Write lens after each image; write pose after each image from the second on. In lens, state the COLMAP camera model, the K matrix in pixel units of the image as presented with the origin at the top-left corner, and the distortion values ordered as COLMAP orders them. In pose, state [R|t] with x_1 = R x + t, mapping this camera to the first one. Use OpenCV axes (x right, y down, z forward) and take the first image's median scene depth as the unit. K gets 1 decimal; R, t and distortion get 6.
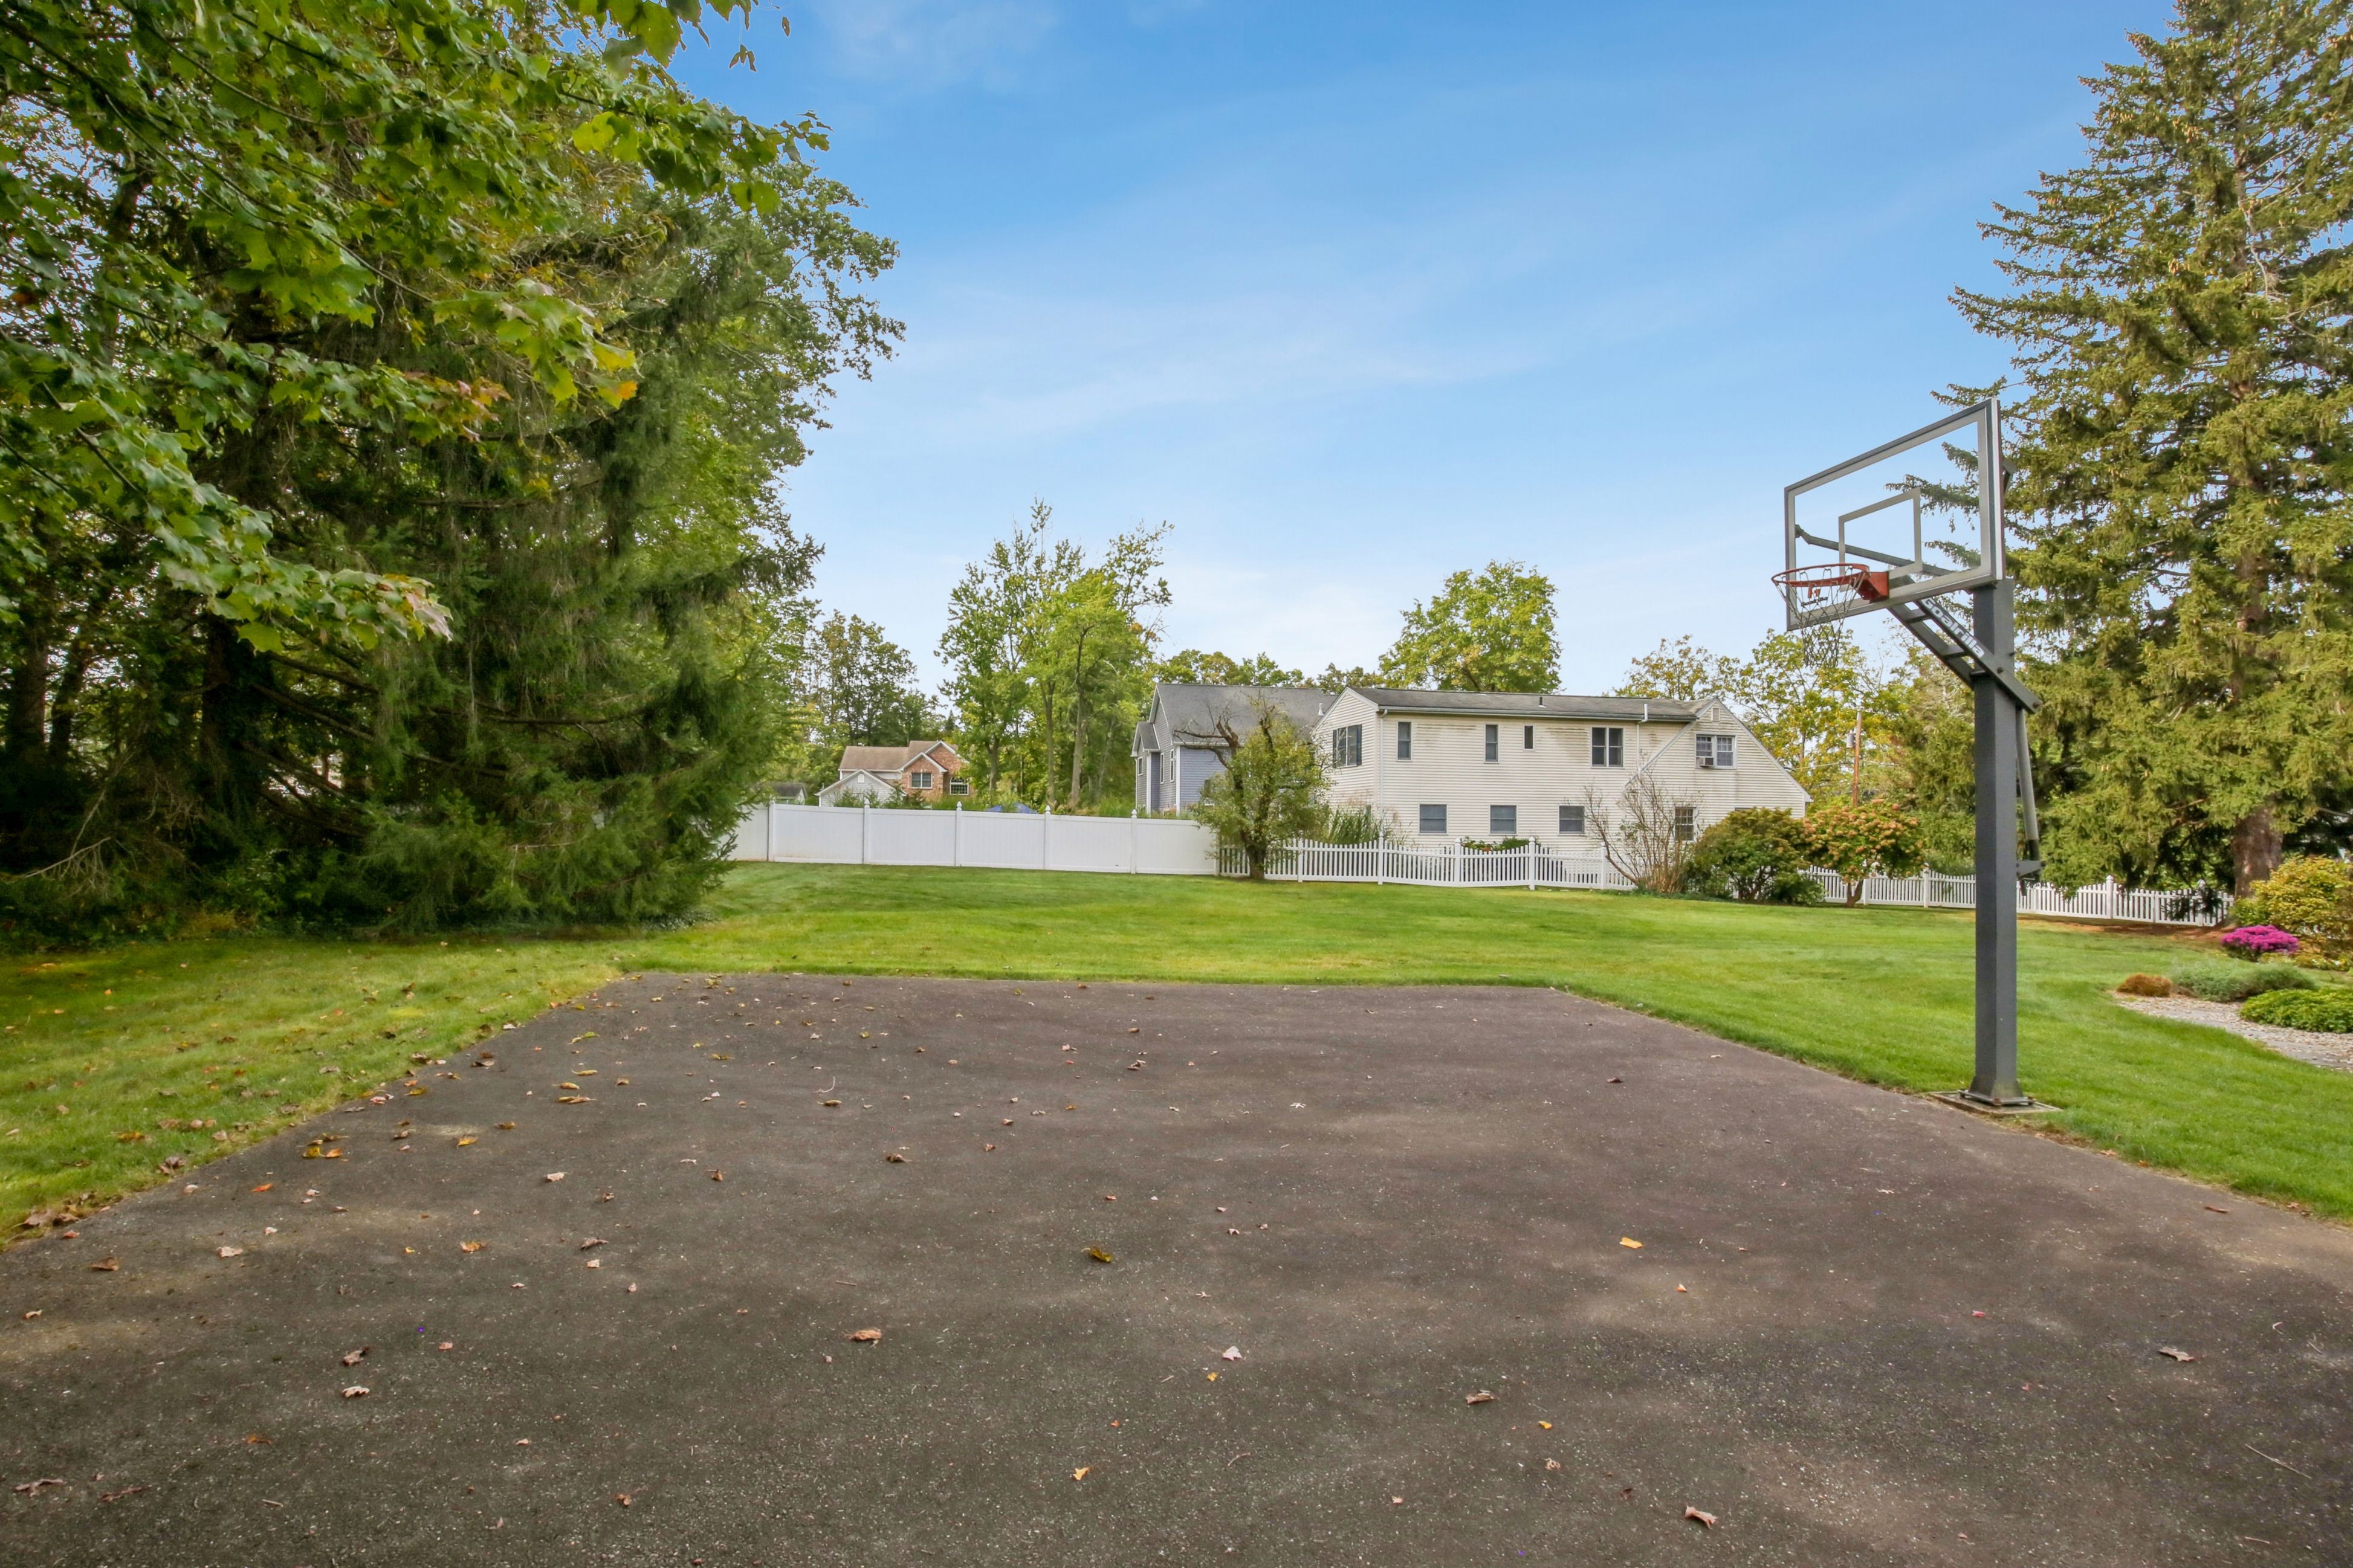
lens RADIAL K [[1092.9, 0, 1163.7], [0, 1092.9, 764.5], [0, 0, 1]] dist [-0.043328, 0.008155]
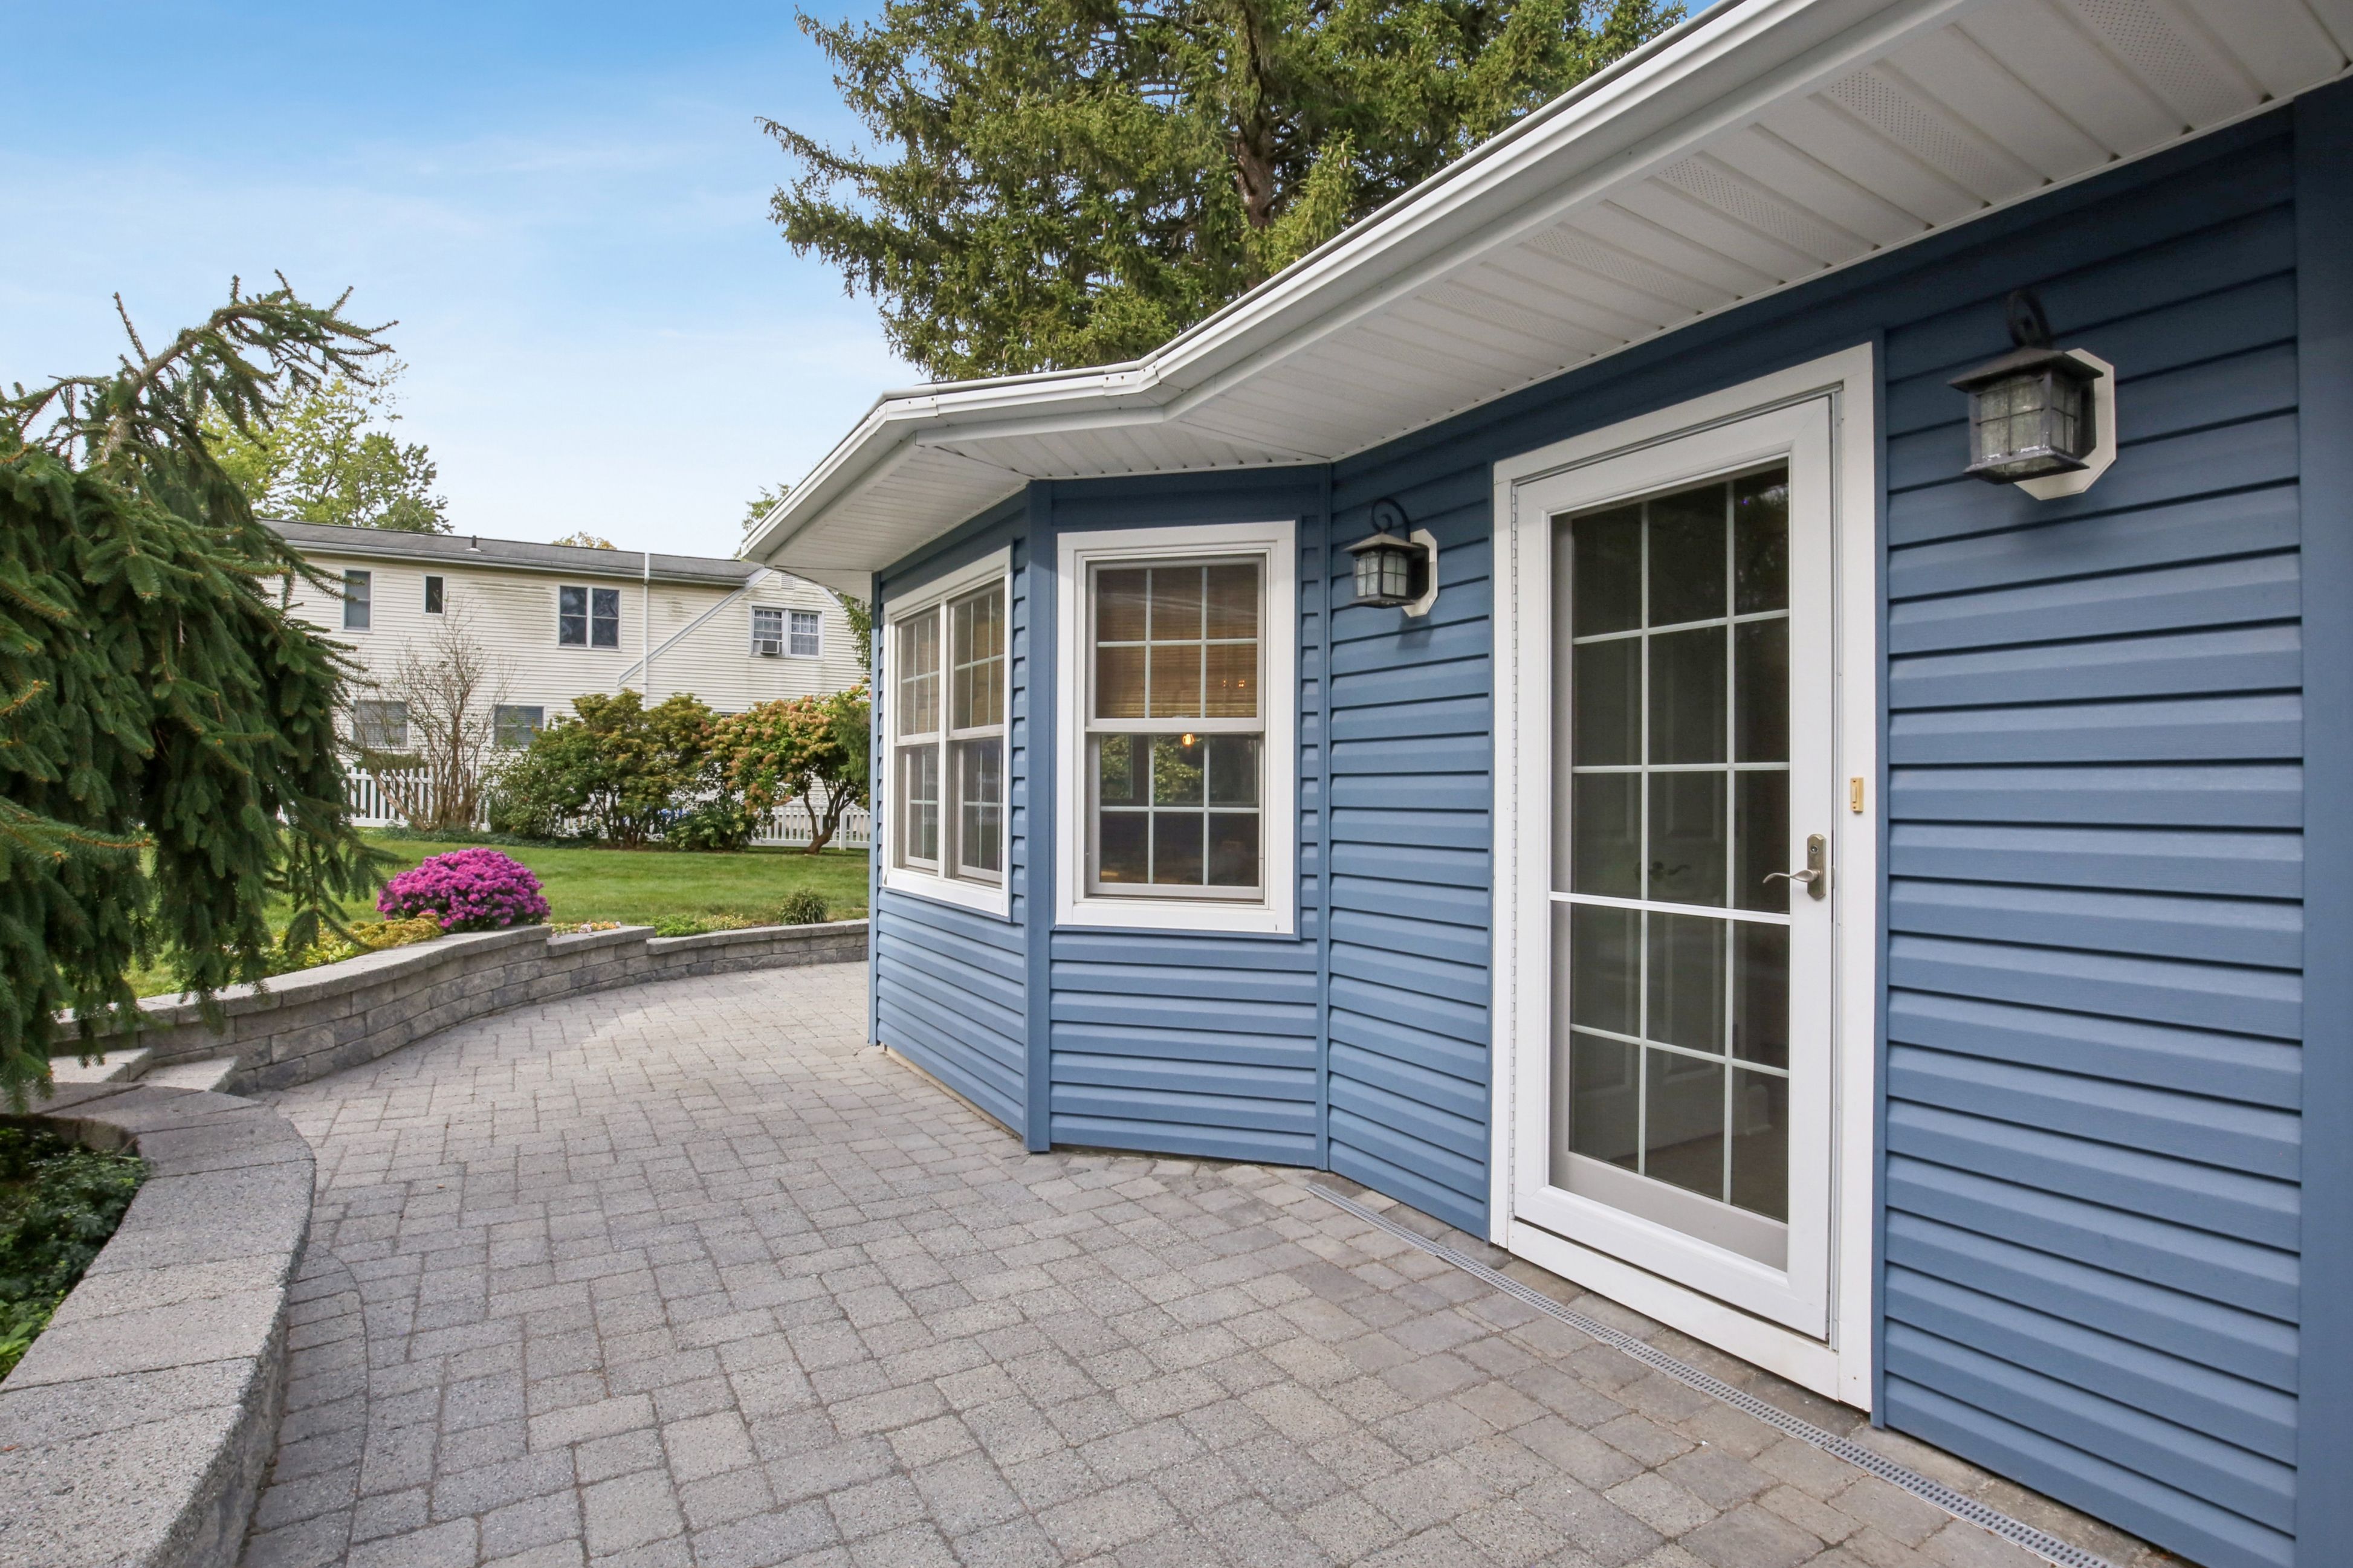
lens RADIAL K [[1115.6, 0, 1176.5], [0, 1115.6, 784.0], [0, 0, 1]] dist [-0.037112, 0.000700]
pose [[0.957749, 0.000237, 0.287605, 0.545174], [-0.012099, 0.999148, 0.039467, 0.052360], [-0.287351, -0.041279, 0.956936, 0.255318]]
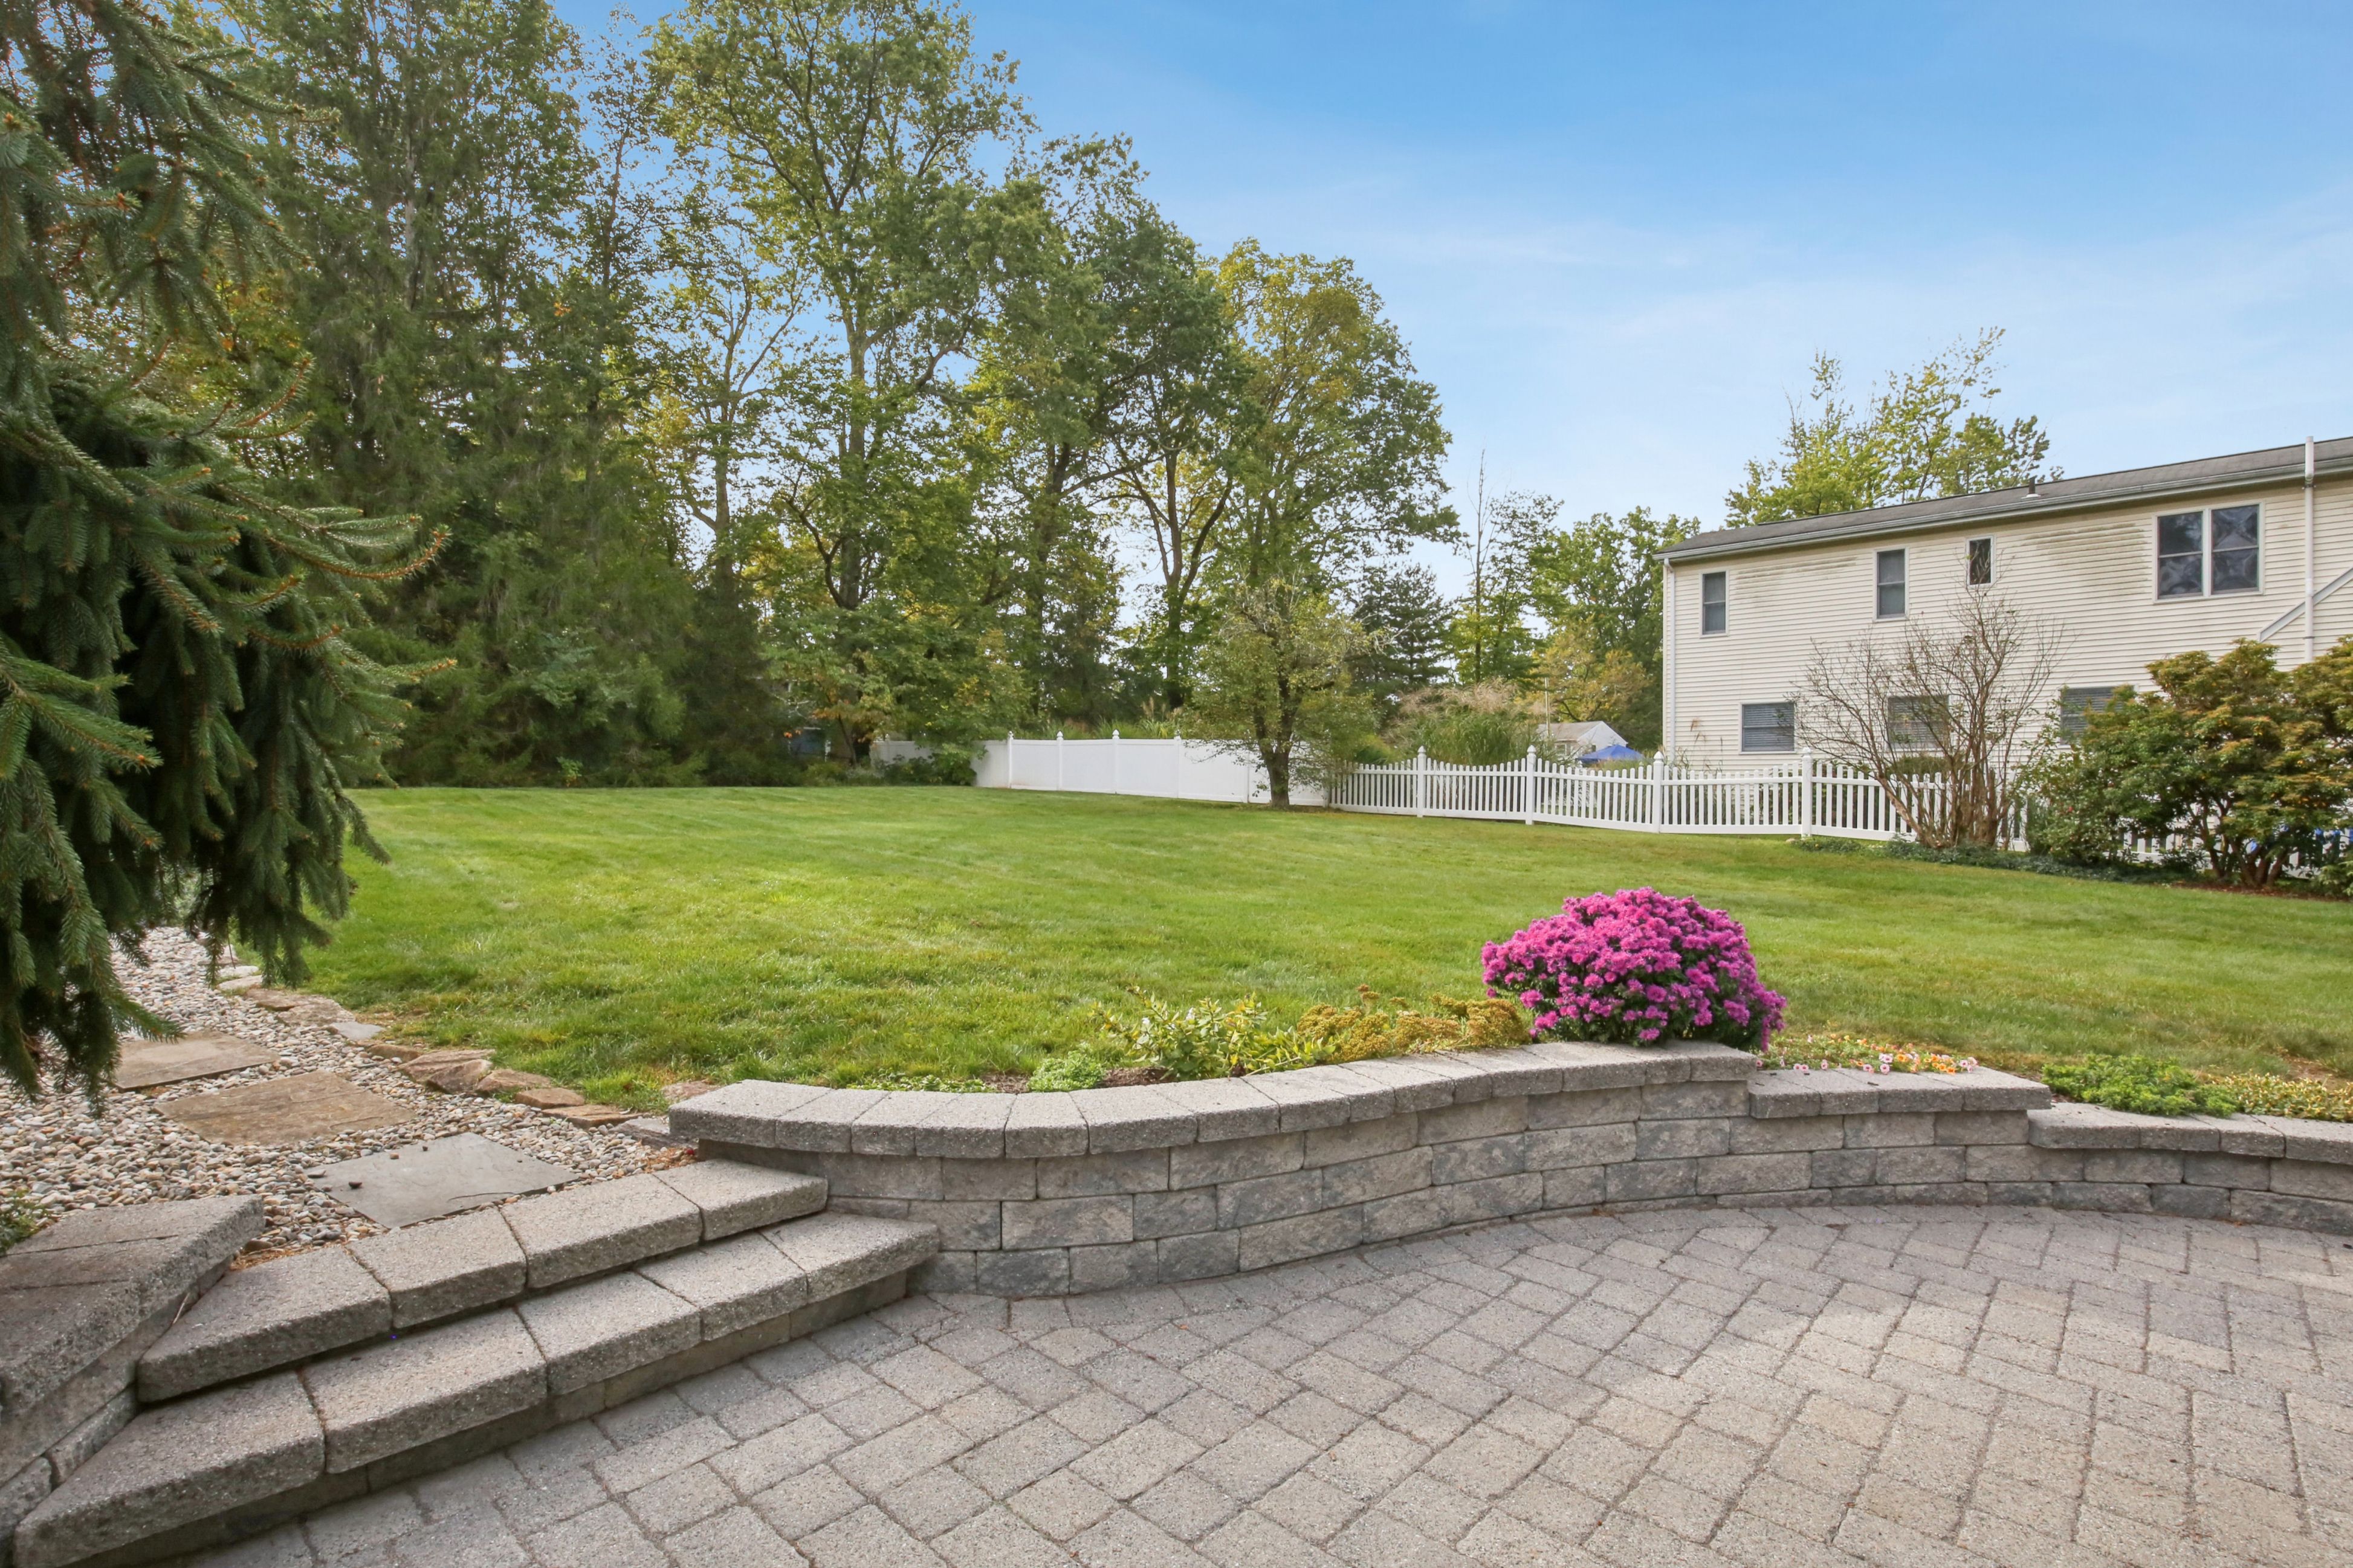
lens RADIAL K [[1120.6, 0, 1152.1], [0, 1120.6, 803.8], [0, 0, 1]] dist [-0.041054, 0.007834]
pose [[0.530271, 0.001895, -0.847826, 0.549075], [0.037989, 0.998940, 0.025993, 0.059501], [0.846976, -0.045992, 0.529637, 0.371302]]
